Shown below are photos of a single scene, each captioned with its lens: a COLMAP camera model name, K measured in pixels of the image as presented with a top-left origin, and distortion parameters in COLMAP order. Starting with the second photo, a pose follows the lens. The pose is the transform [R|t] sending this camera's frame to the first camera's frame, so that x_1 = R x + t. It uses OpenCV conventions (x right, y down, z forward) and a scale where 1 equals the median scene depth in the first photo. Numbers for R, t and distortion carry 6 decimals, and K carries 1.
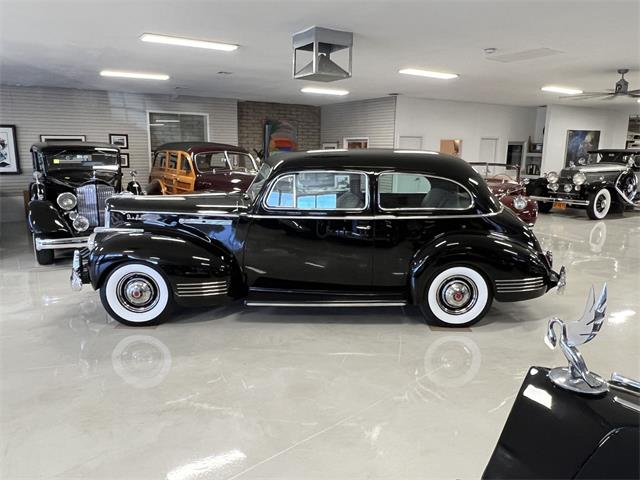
lens RADIAL K [[467.6, 0, 315.3], [0, 467.6, 240.1], [0, 0, 1]] dist [-0.003160, -0.002455]
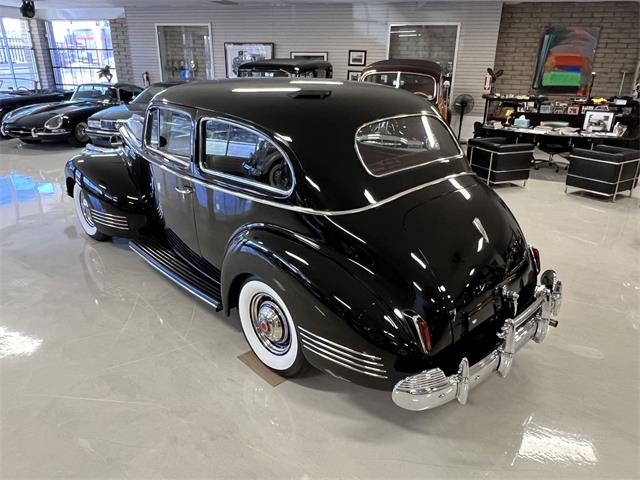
lens RADIAL K [[467.6, 0, 319.2], [0, 467.6, 238.7], [0, 0, 1]] dist [-0.003160, -0.002455]
pose [[0.677370, 0.267146, -0.685422, 0.290116], [-0.148689, 0.962220, 0.228087, -0.057158], [0.720459, -0.052585, 0.691501, 0.239594]]
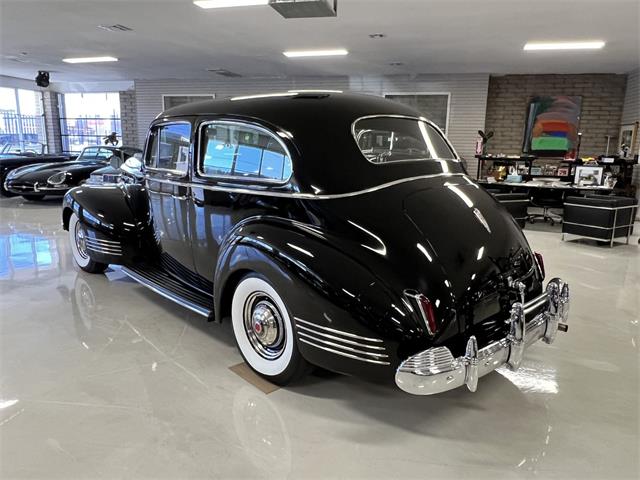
lens RADIAL K [[467.6, 0, 321.1], [0, 467.6, 238.8], [0, 0, 1]] dist [-0.003160, -0.002455]
pose [[0.682688, 0.150936, -0.714951, 0.294642], [-0.153942, 0.986183, 0.061202, -0.015417], [0.714310, 0.068280, 0.696490, 0.244180]]
